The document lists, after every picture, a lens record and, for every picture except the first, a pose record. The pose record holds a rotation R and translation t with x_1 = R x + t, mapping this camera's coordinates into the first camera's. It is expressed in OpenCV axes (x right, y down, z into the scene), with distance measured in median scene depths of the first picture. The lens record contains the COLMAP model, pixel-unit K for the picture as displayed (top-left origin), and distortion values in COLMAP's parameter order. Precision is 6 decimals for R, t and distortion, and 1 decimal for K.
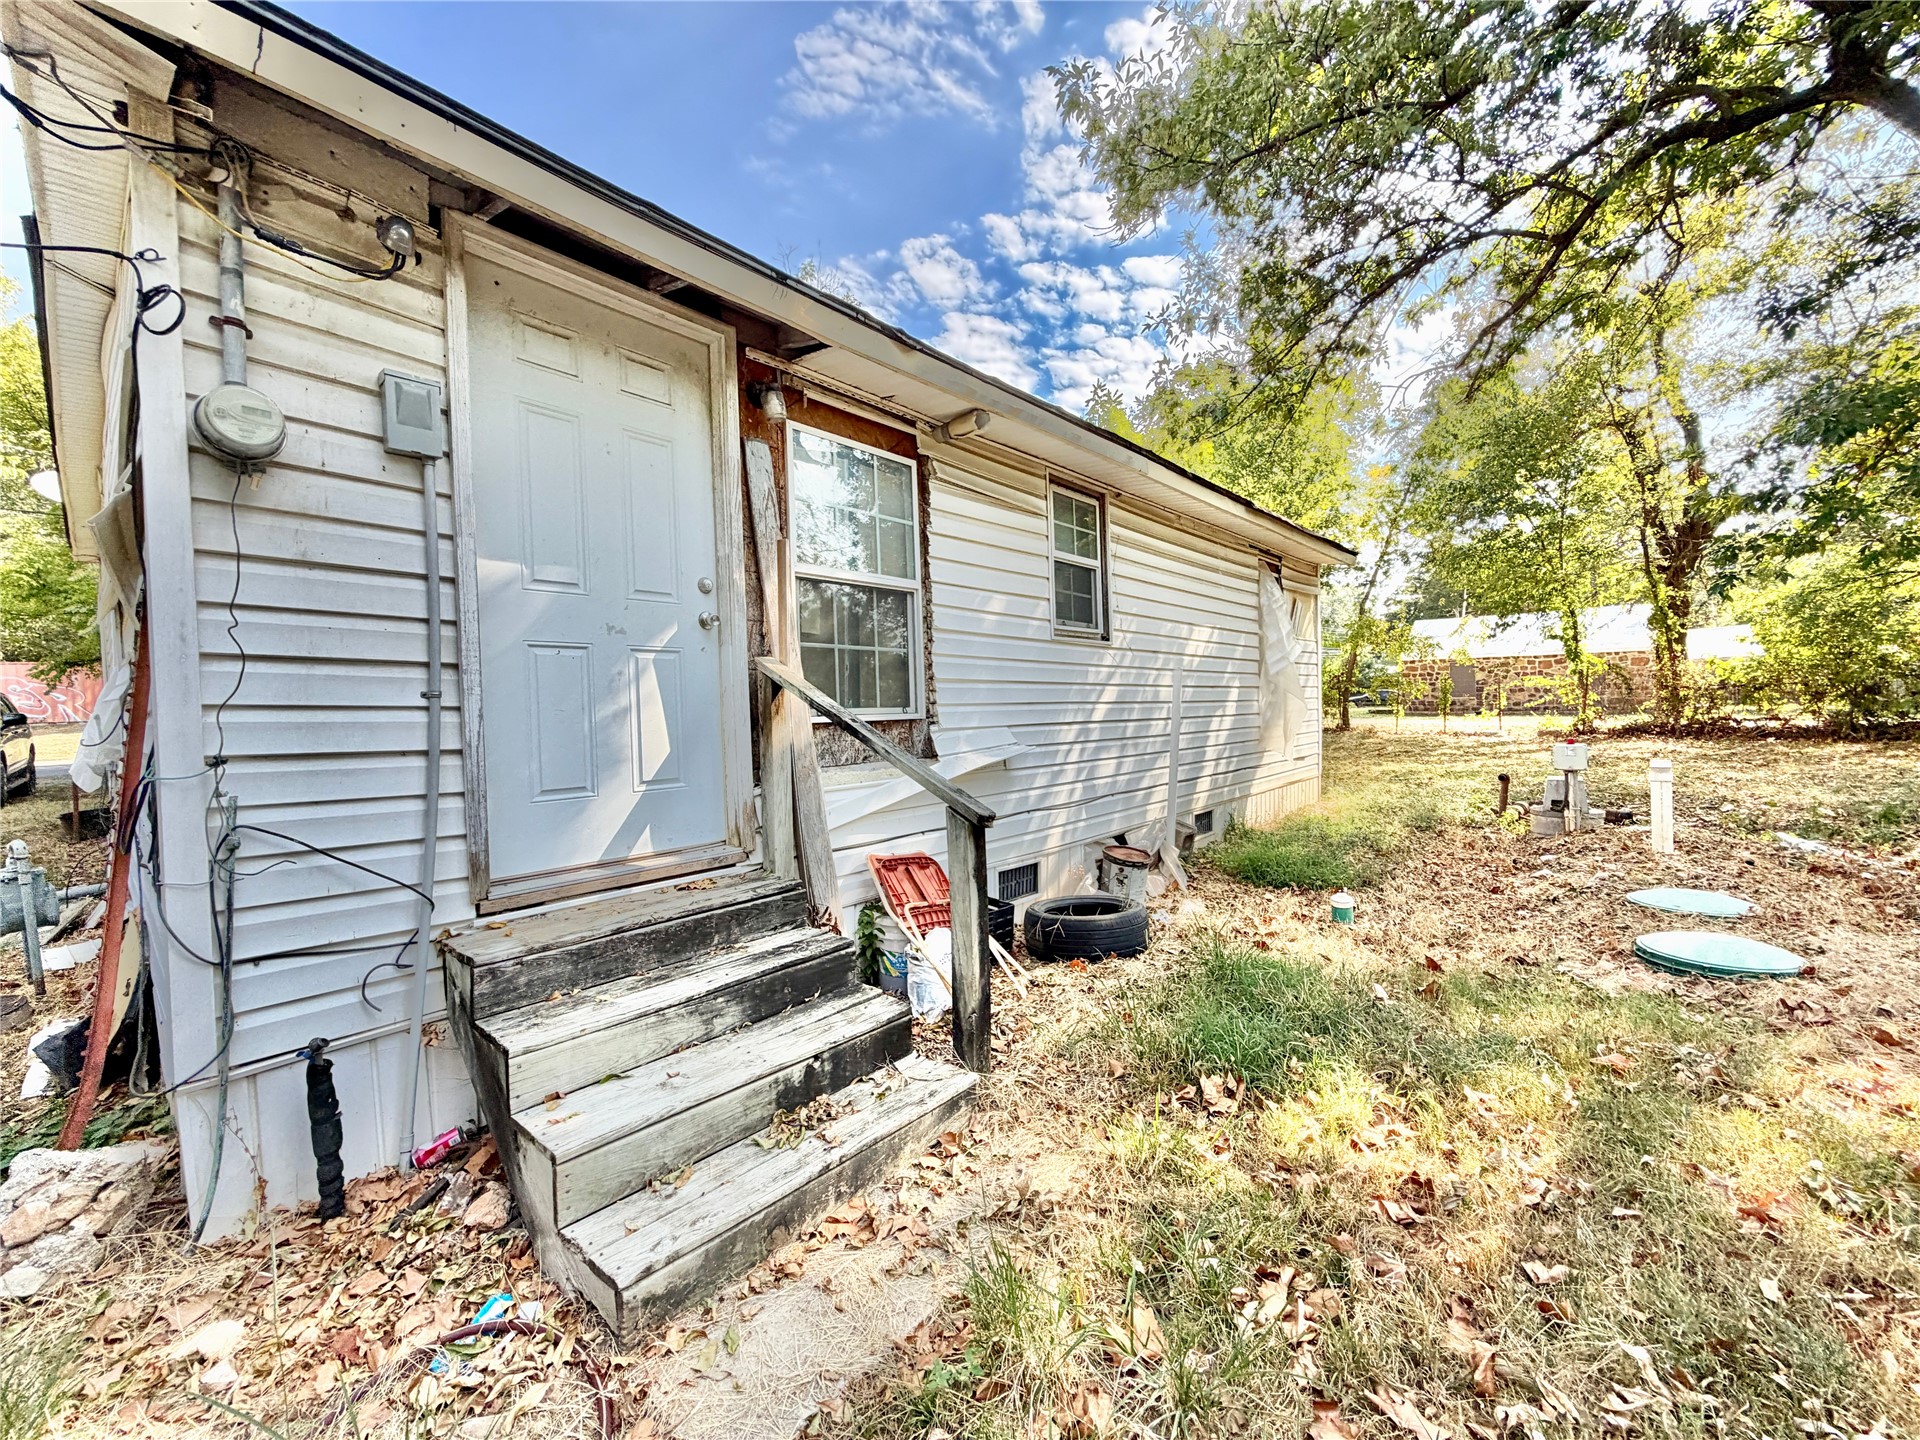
lens RADIAL K [[762.6, 0, 952.2], [0, 762.6, 717.4], [0, 0, 1]] dist [-0.001040, 0.000811]
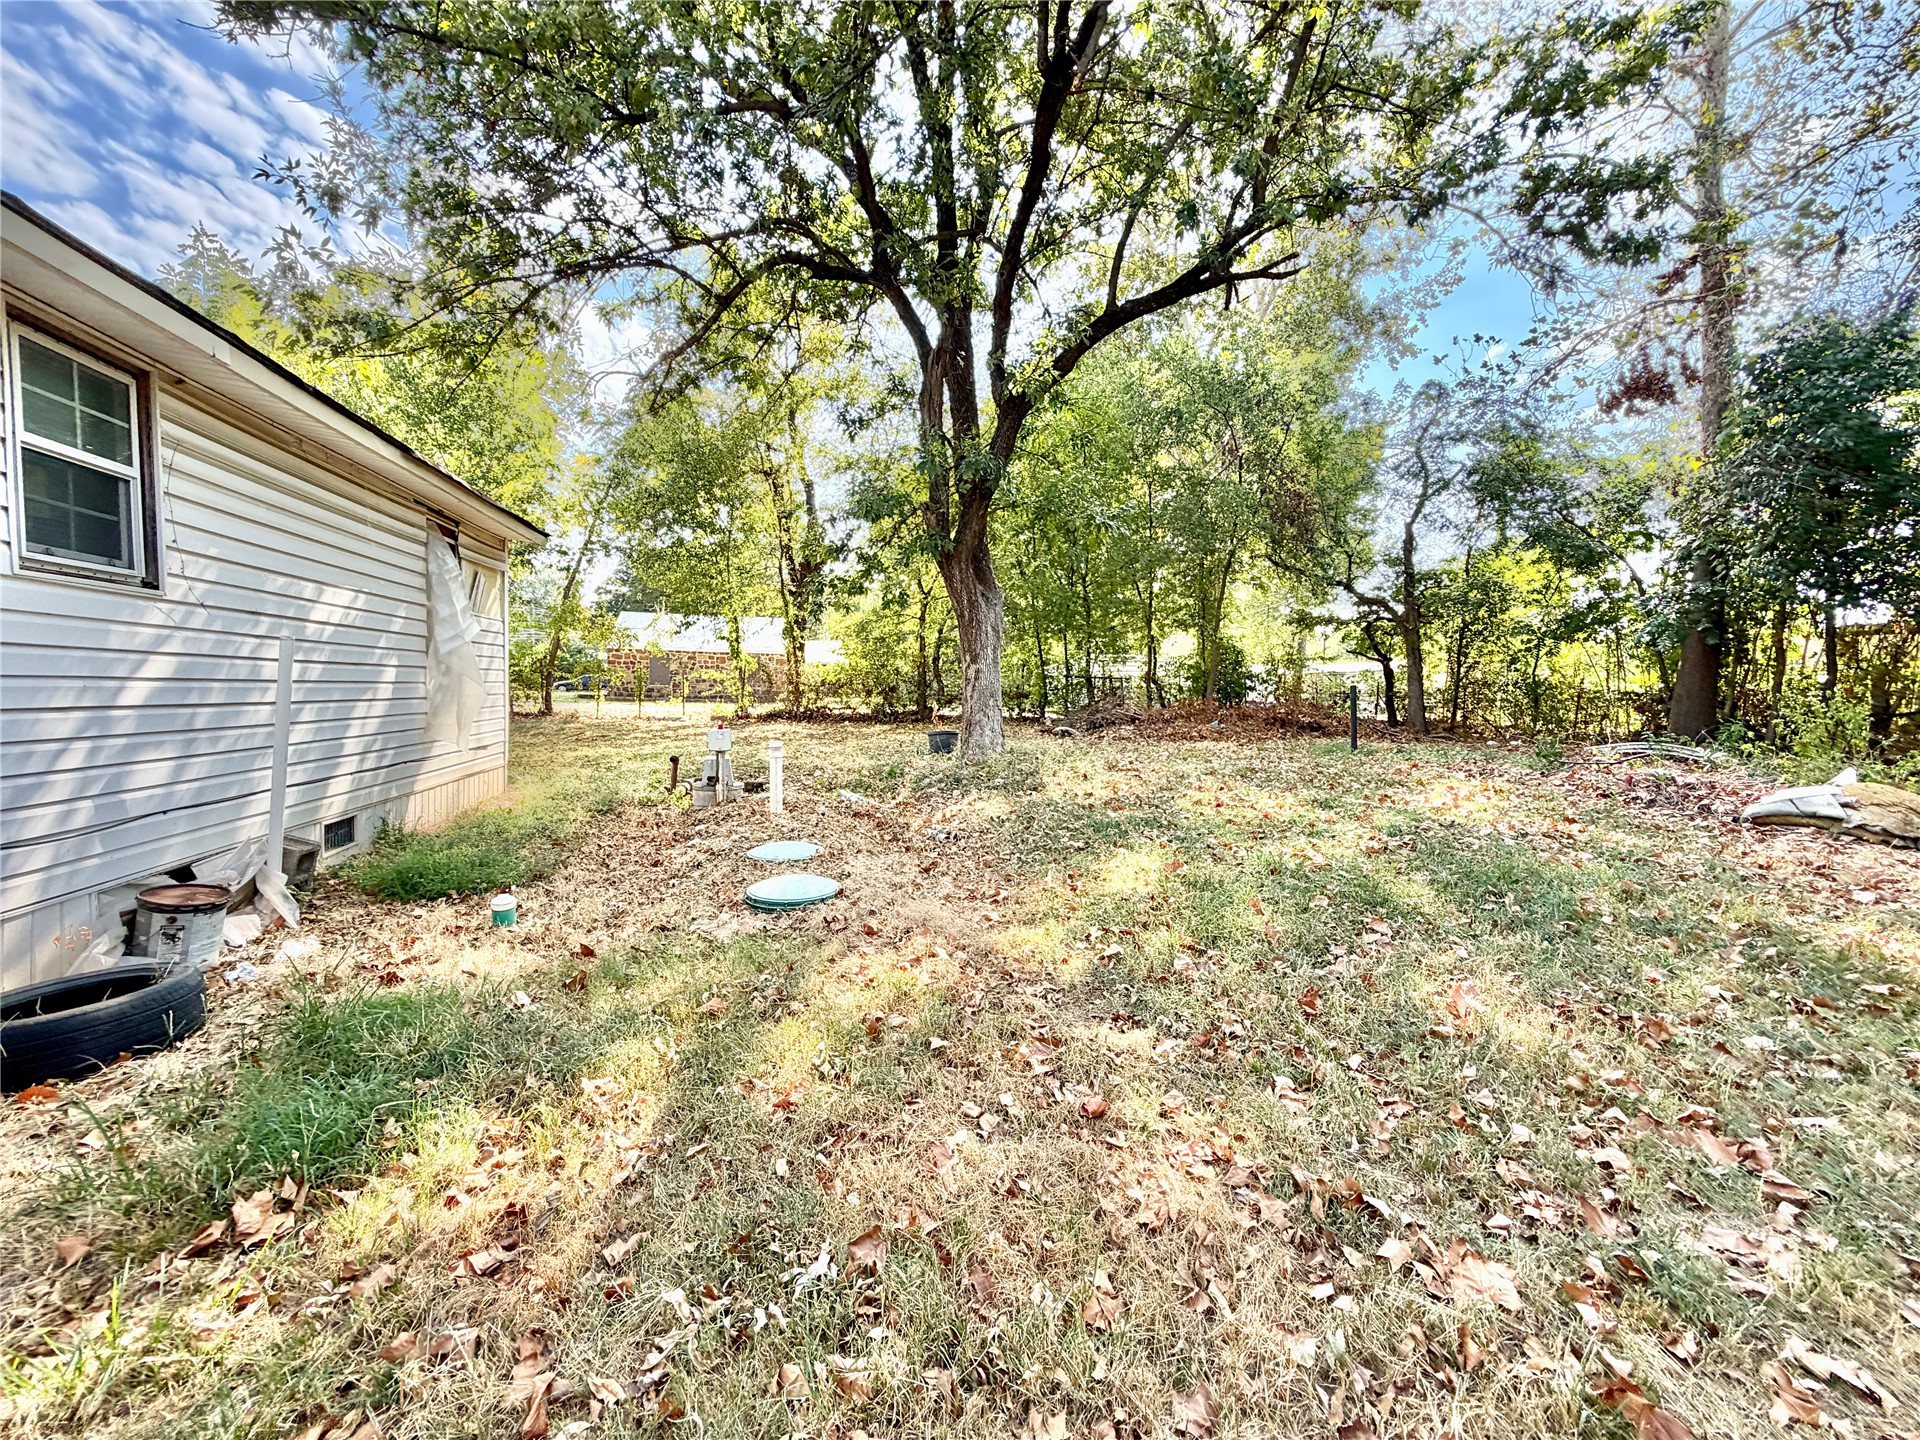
lens RADIAL K [[762.6, 0, 954.5], [0, 762.6, 716.9], [0, 0, 1]] dist [-0.001040, 0.000811]
pose [[0.580980, -0.000641, 0.813918, 0.051282], [-0.016759, 0.999778, 0.012751, -0.004964], [-0.813746, -0.021049, 0.580840, 0.010944]]
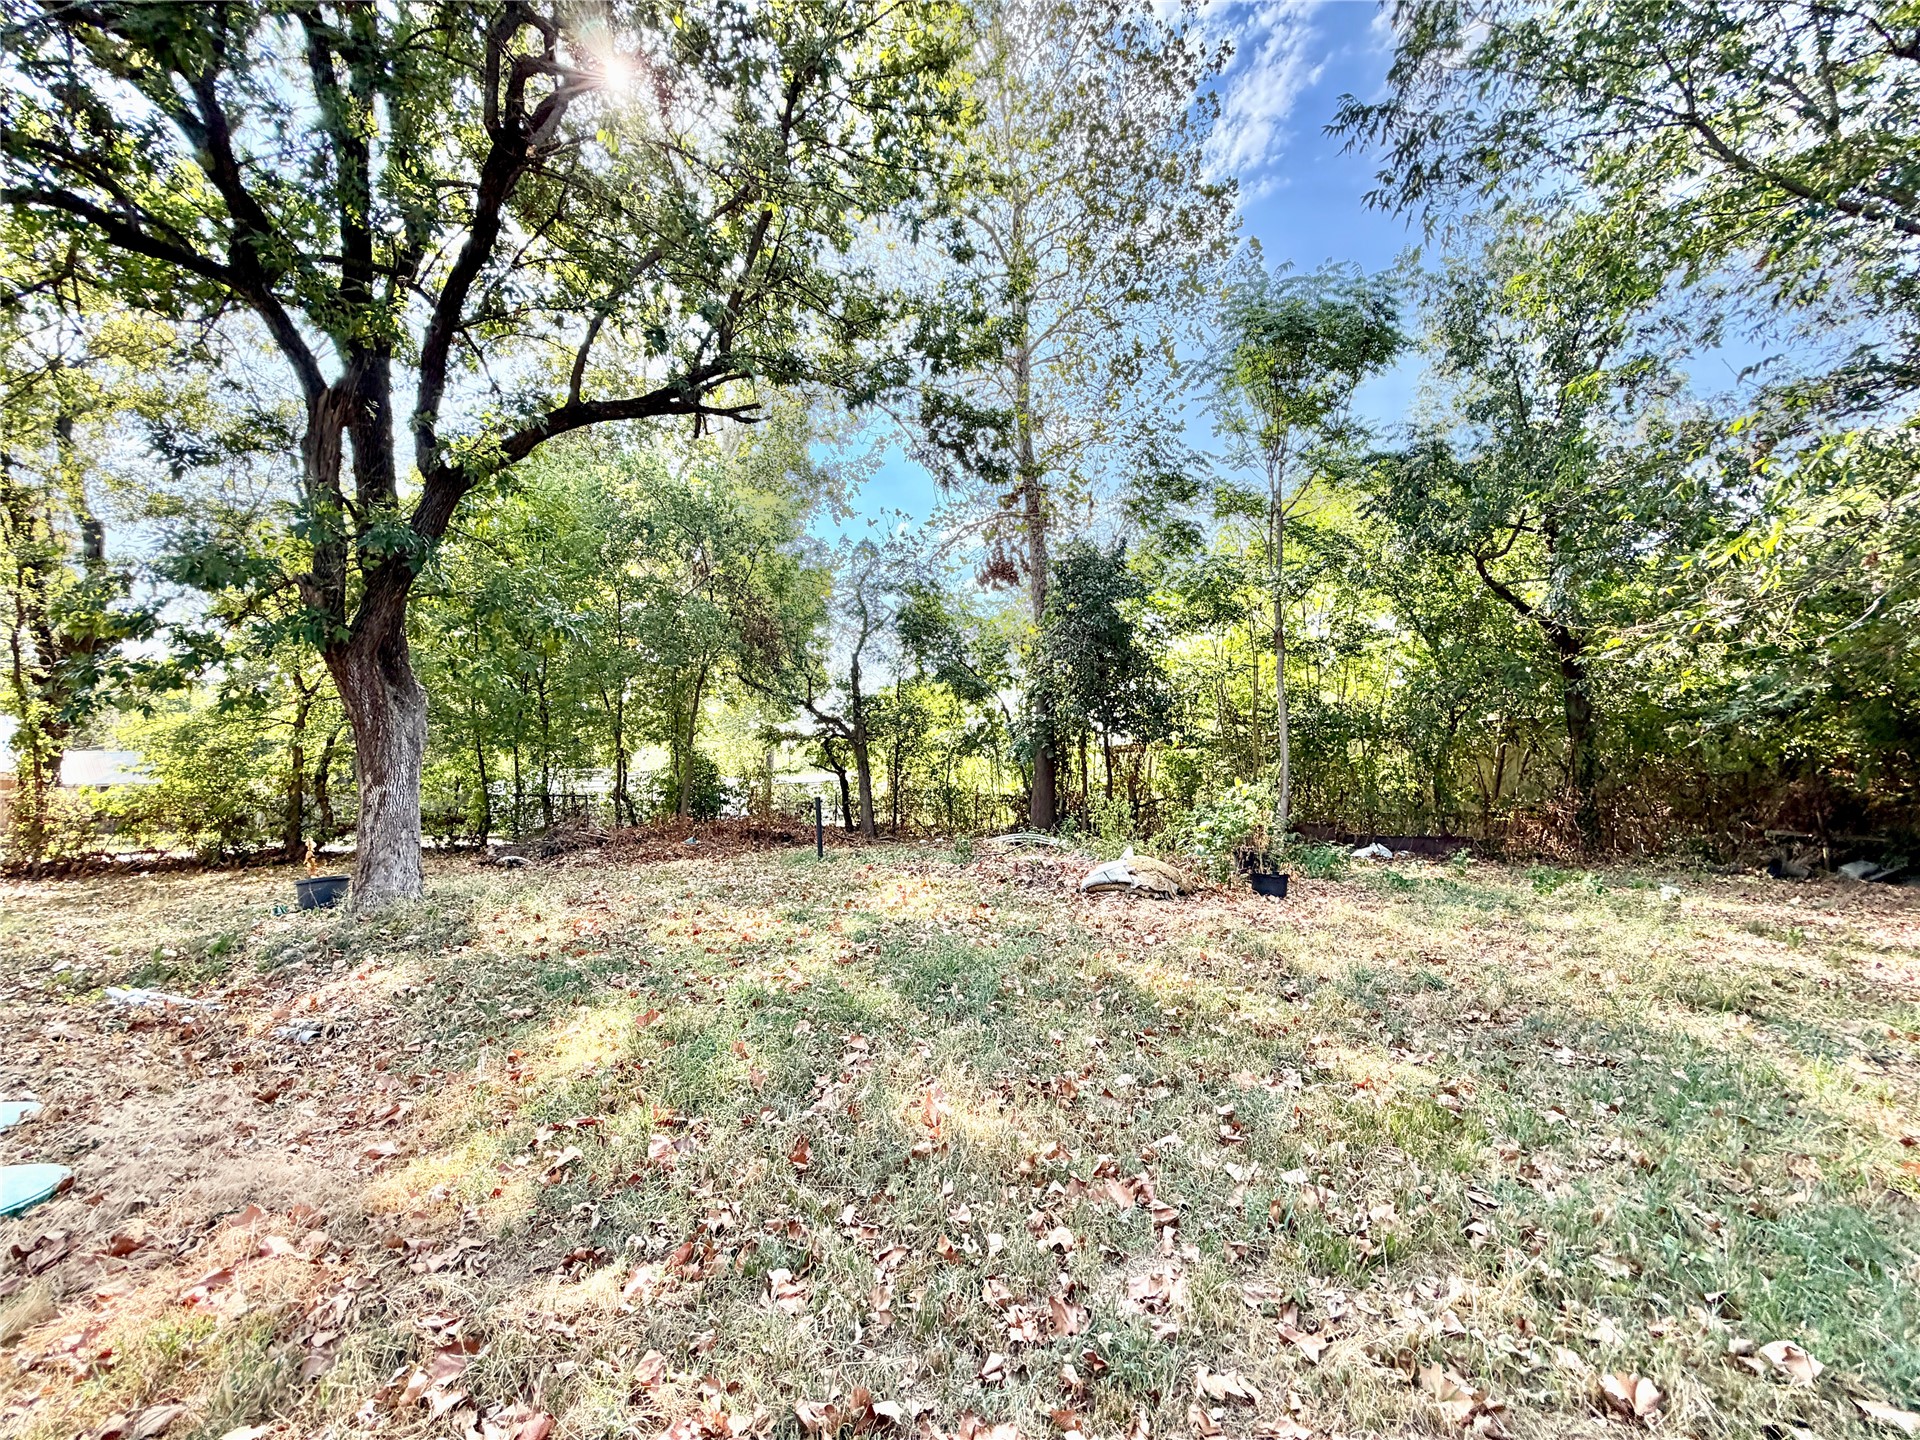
lens RADIAL K [[762.6, 0, 950.9], [0, 762.6, 718.4], [0, 0, 1]] dist [-0.001040, 0.000811]
pose [[-0.037447, 0.126160, 0.991303, 0.096825], [0.035360, 0.991545, -0.124855, -0.016405], [-0.998673, 0.030377, -0.041591, 0.027211]]
